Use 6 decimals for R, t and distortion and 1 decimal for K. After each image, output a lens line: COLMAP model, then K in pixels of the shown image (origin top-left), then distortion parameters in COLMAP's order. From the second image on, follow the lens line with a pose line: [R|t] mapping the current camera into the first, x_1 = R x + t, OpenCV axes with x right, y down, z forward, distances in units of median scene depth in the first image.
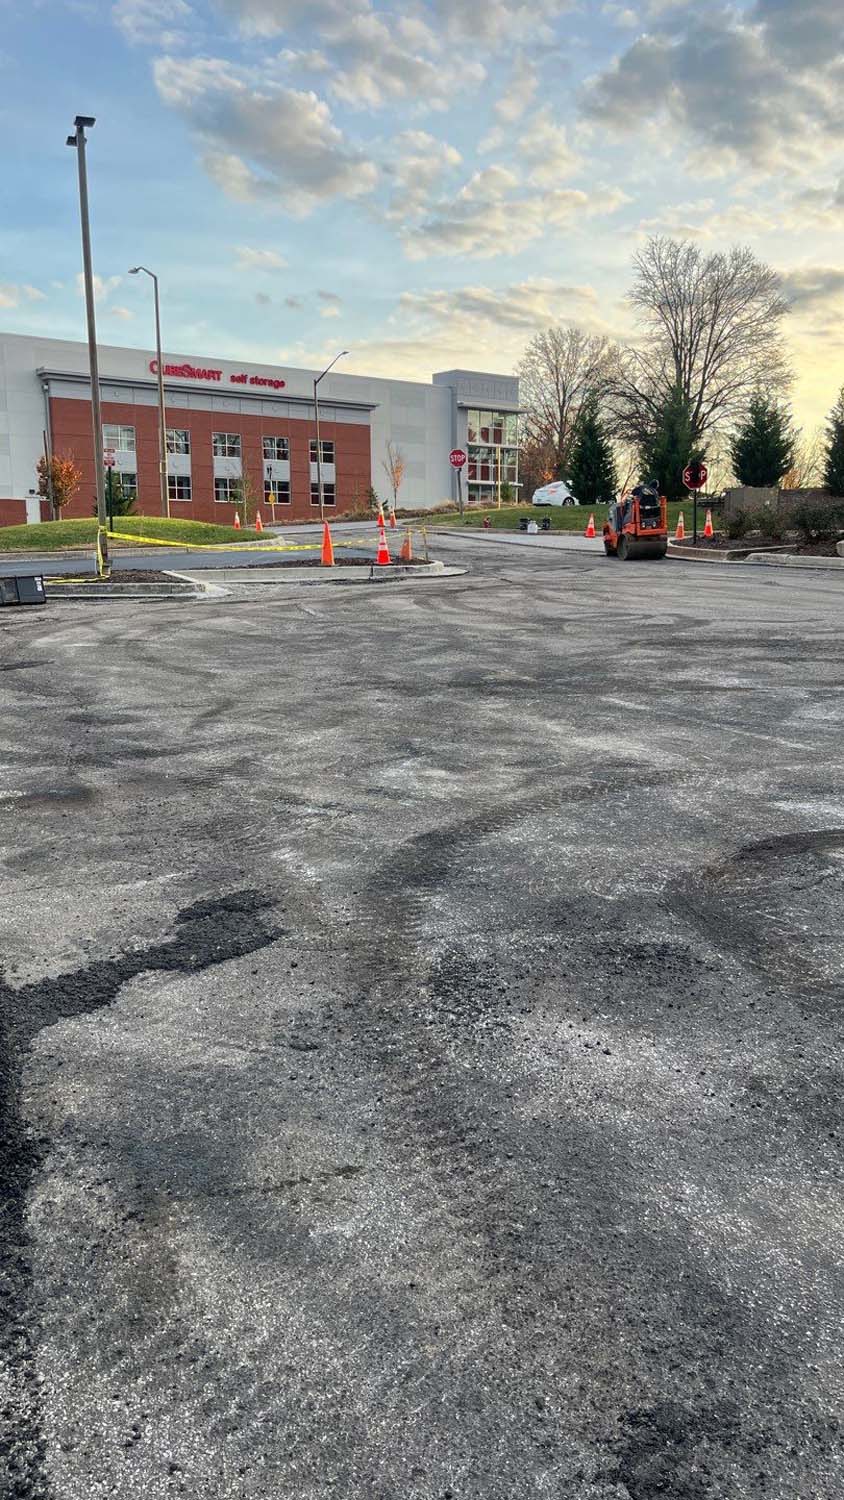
lens RADIAL K [[1131.3, 0, 418.4], [0, 1131.3, 780.2], [0, 0, 1]] dist [0.023301, 0.000016]
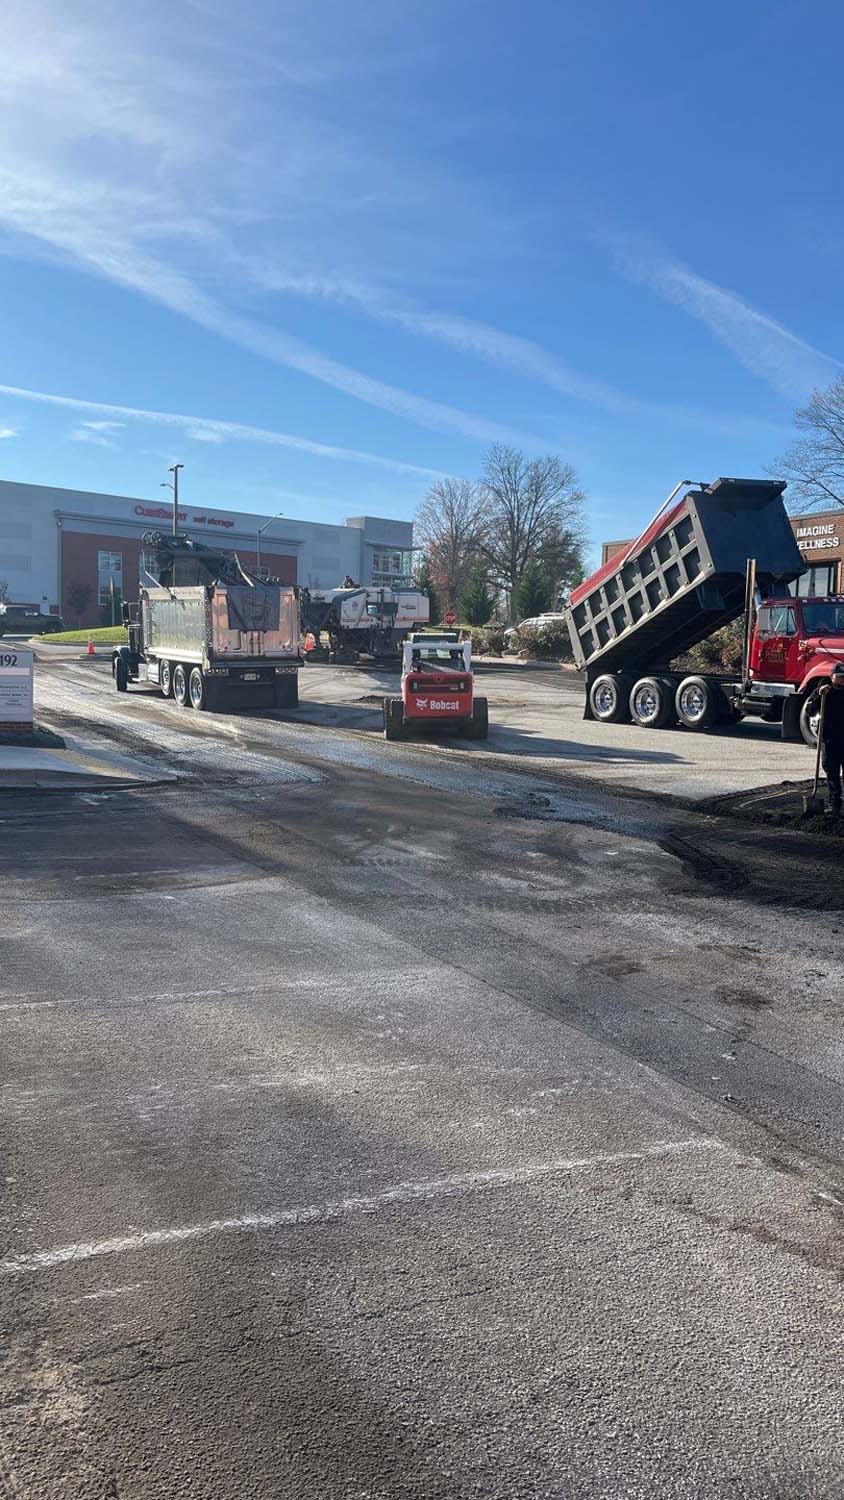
lens RADIAL K [[1131.3, 0, 418.4], [0, 1131.3, 780.2], [0, 0, 1]] dist [0.023301, 0.000016]
pose [[0.997224, 0.026211, 0.069691, 0.014101], [-0.019897, 0.995761, -0.089805, 0.067848], [-0.071750, 0.088169, 0.993518, -0.321456]]
